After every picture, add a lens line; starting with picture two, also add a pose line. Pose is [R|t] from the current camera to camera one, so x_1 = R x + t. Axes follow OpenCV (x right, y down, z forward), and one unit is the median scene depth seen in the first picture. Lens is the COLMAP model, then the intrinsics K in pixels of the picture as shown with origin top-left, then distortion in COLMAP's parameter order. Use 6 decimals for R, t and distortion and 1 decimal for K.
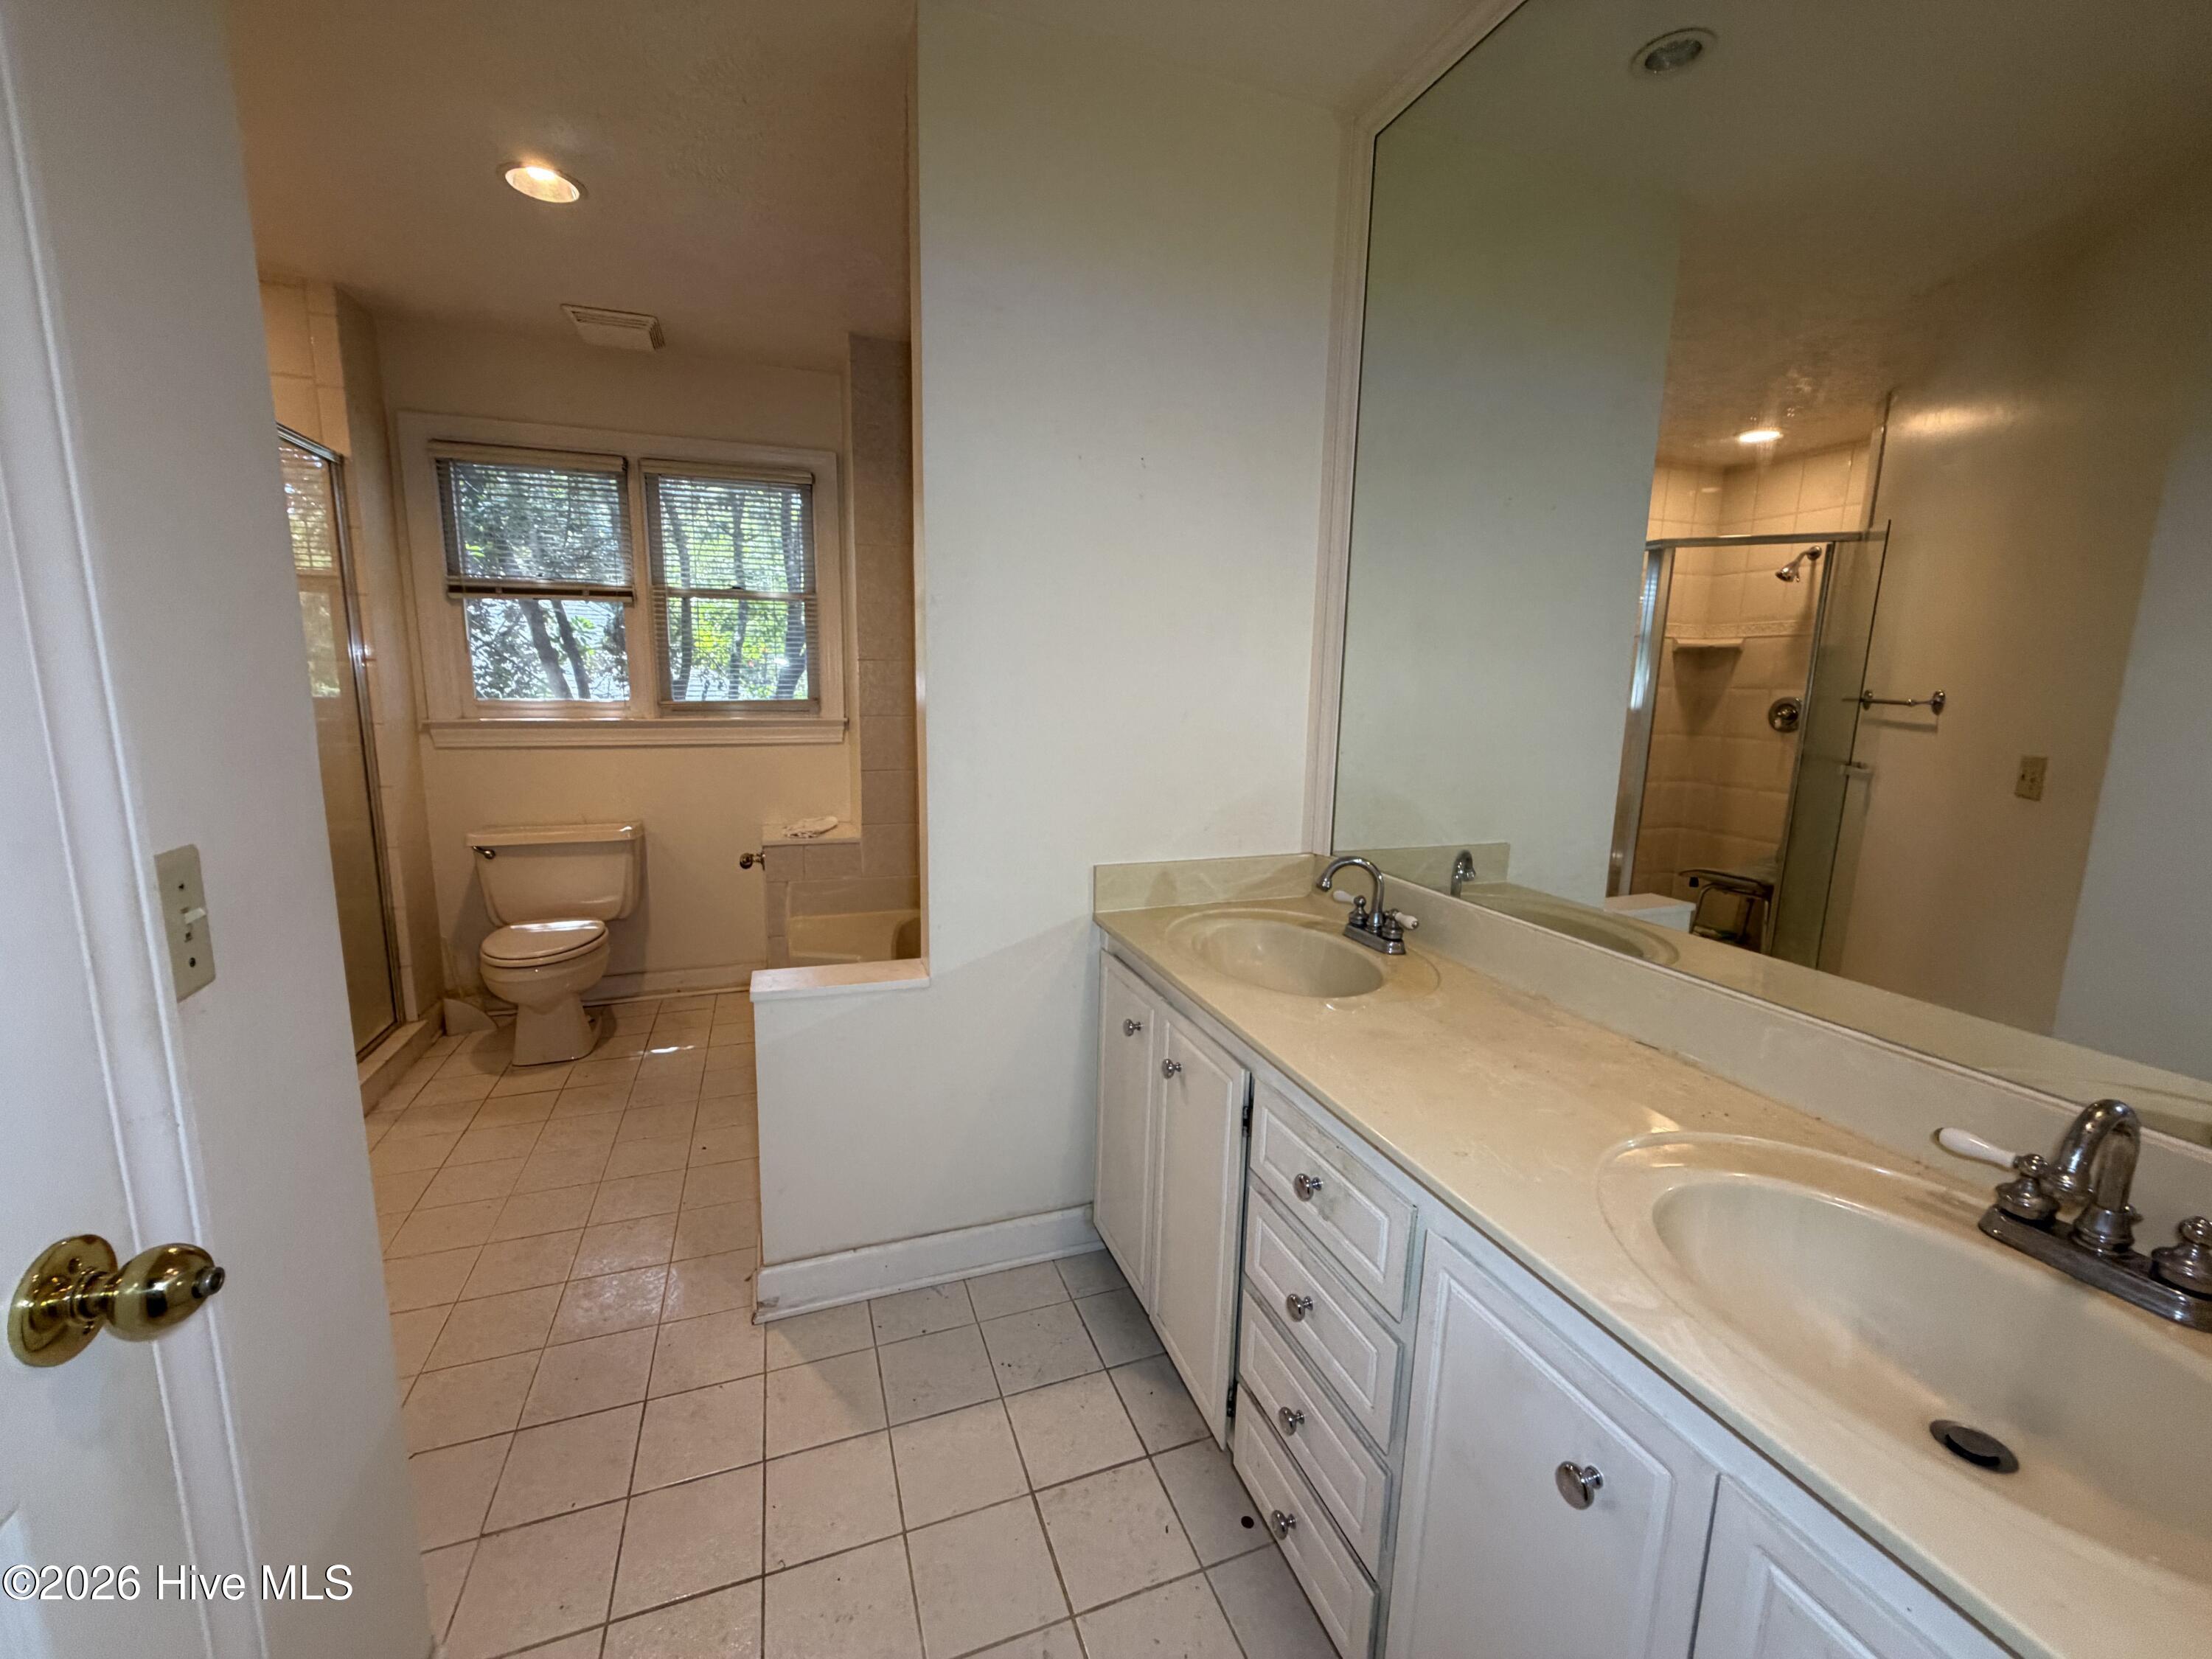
lens RADIAL K [[882.1, 0, 1098.9], [0, 882.1, 825.4], [0, 0, 1]] dist [0.000021, -0.000006]
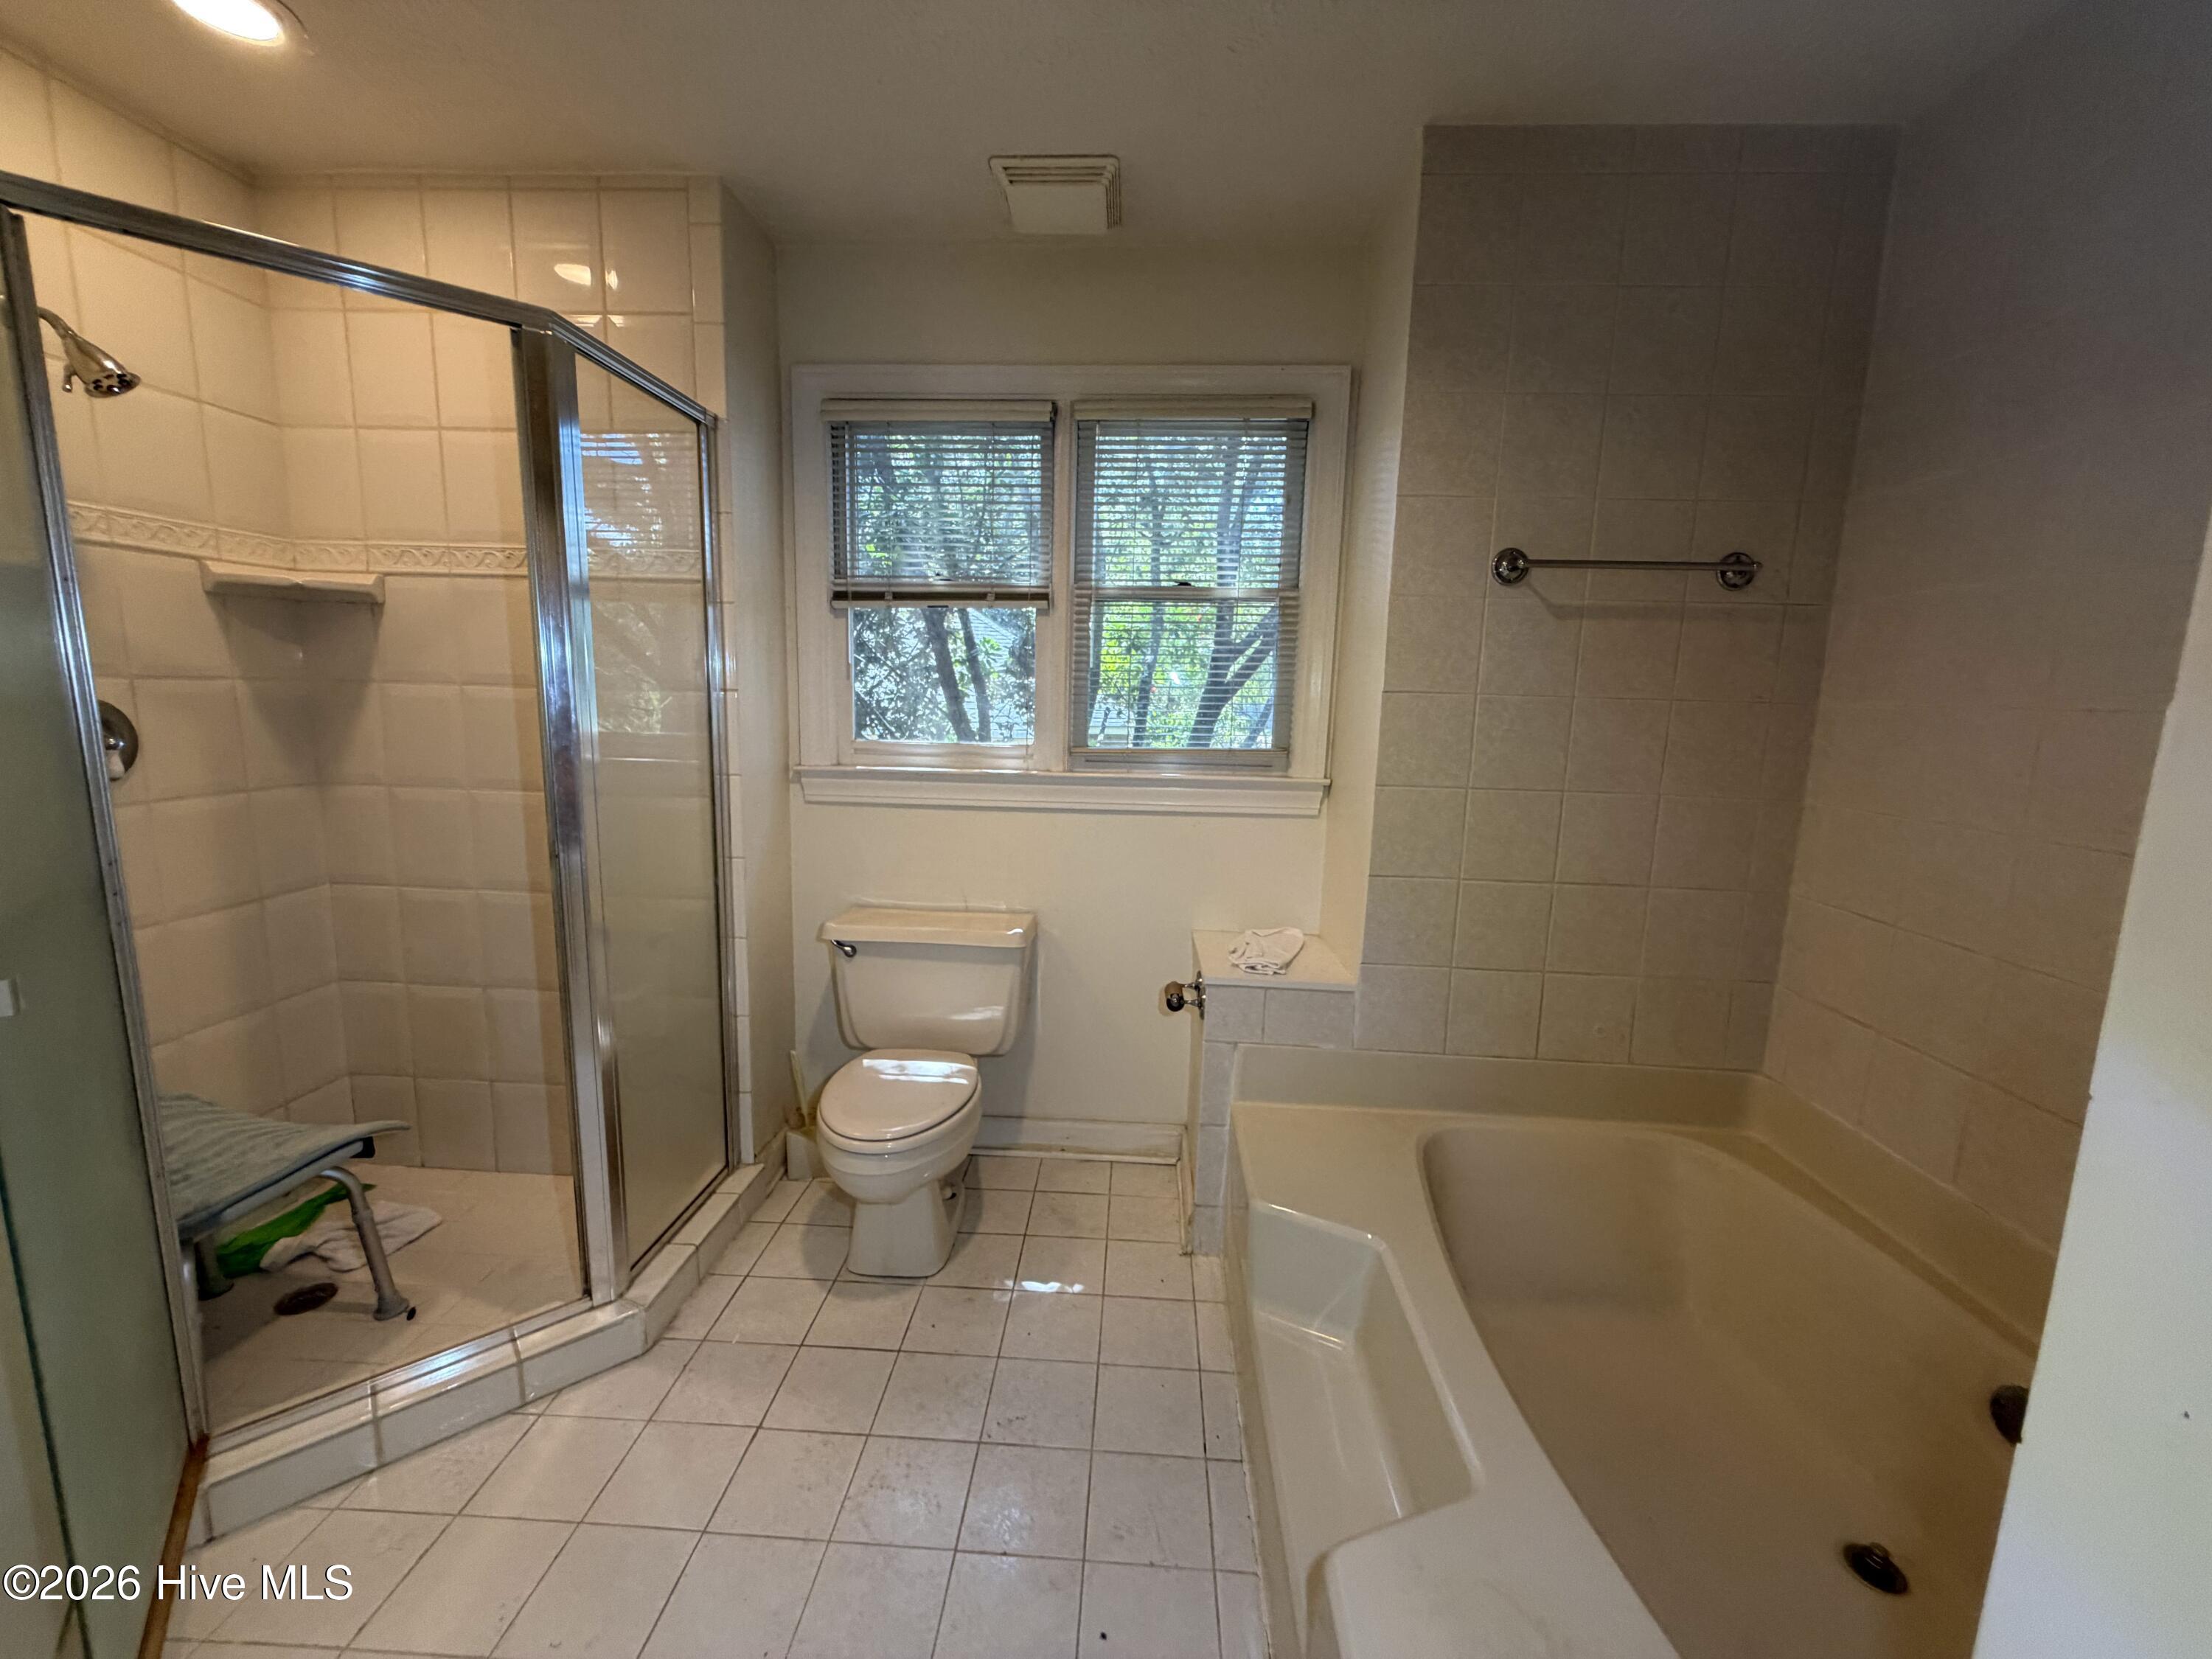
lens RADIAL K [[882.1, 0, 1098.9], [0, 882.1, 825.4], [0, 0, 1]] dist [0.000021, -0.000006]
pose [[0.920280, 0.065367, -0.385761, -0.210232], [-0.074435, 0.997189, -0.008599, -0.077644], [0.384114, 0.036628, 0.922559, 0.376193]]
